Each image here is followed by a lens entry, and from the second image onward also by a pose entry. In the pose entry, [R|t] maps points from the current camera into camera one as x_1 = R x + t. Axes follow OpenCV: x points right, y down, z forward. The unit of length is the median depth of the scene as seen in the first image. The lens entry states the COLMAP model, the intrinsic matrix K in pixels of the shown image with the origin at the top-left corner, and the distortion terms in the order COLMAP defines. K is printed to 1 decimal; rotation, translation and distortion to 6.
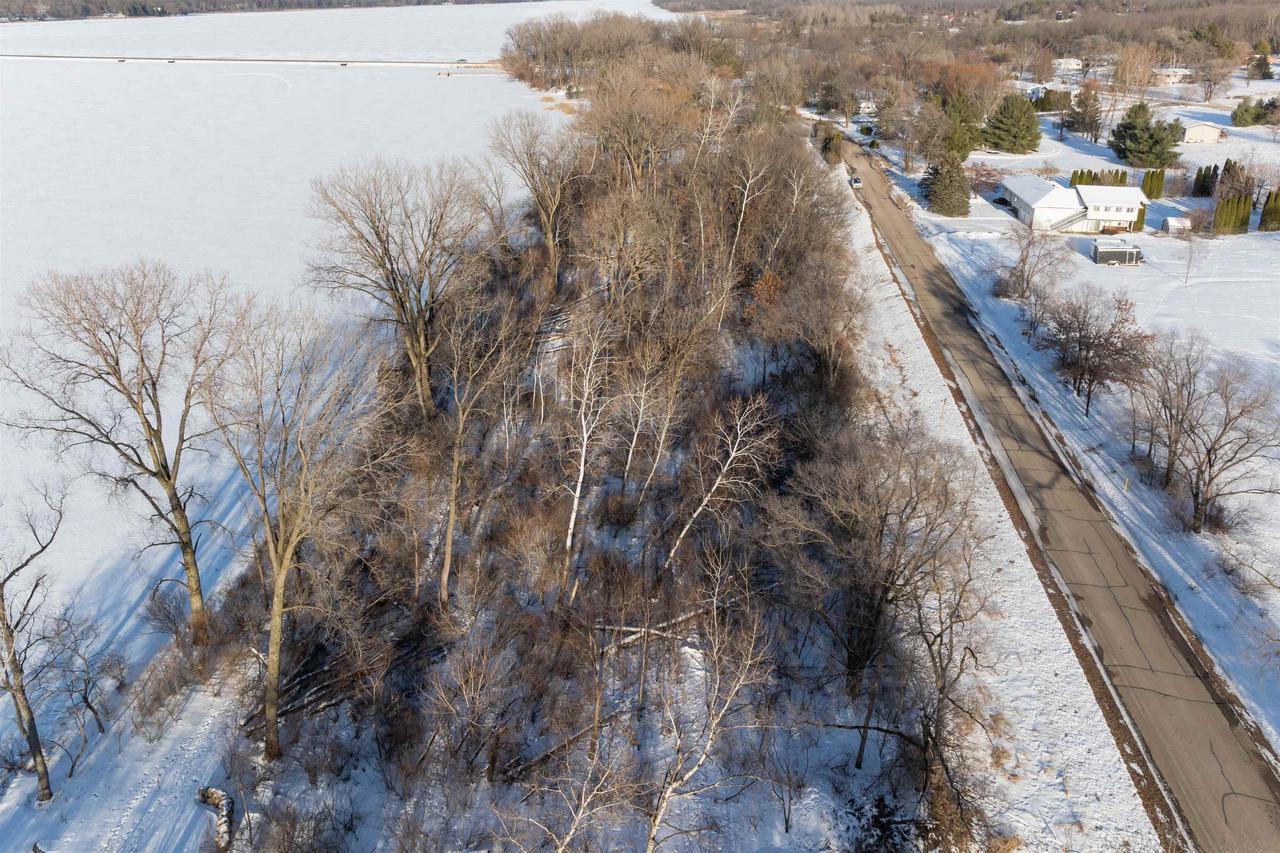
lens RADIAL K [[923.4, 0, 620.1], [0, 923.4, 333.2], [0, 0, 1]] dist [-0.008579, 0.008016]
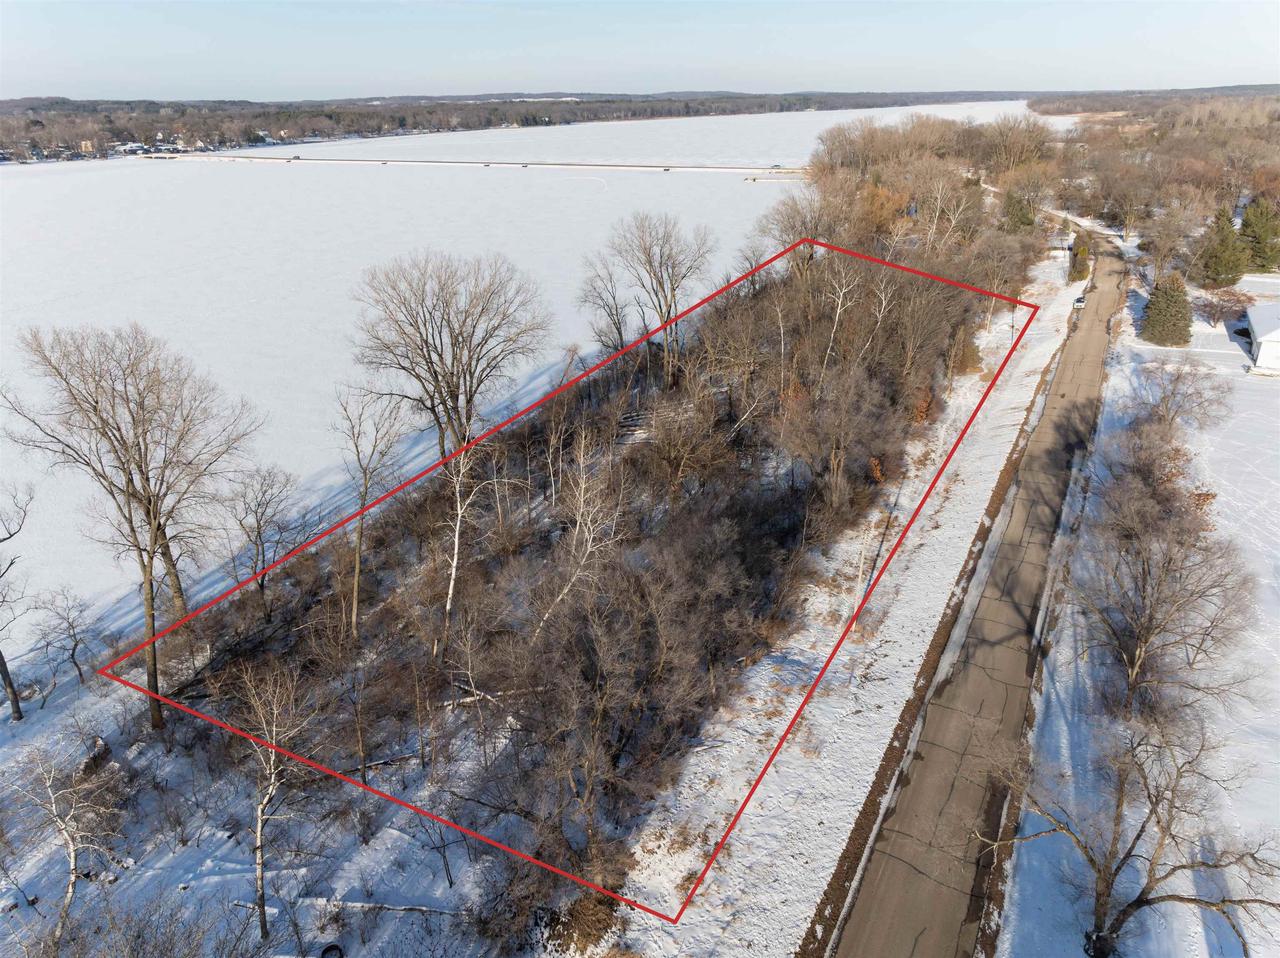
lens RADIAL K [[887.6, 0, 640.0], [0, 887.6, 479.0], [0, 0, 1]] dist [-0.031651, 0.036147]
pose [[0.935885, 0.119150, -0.331547, 0.346201], [-0.101573, 0.992368, 0.069915, -0.014750], [0.337347, -0.031756, 0.940845, 0.060884]]
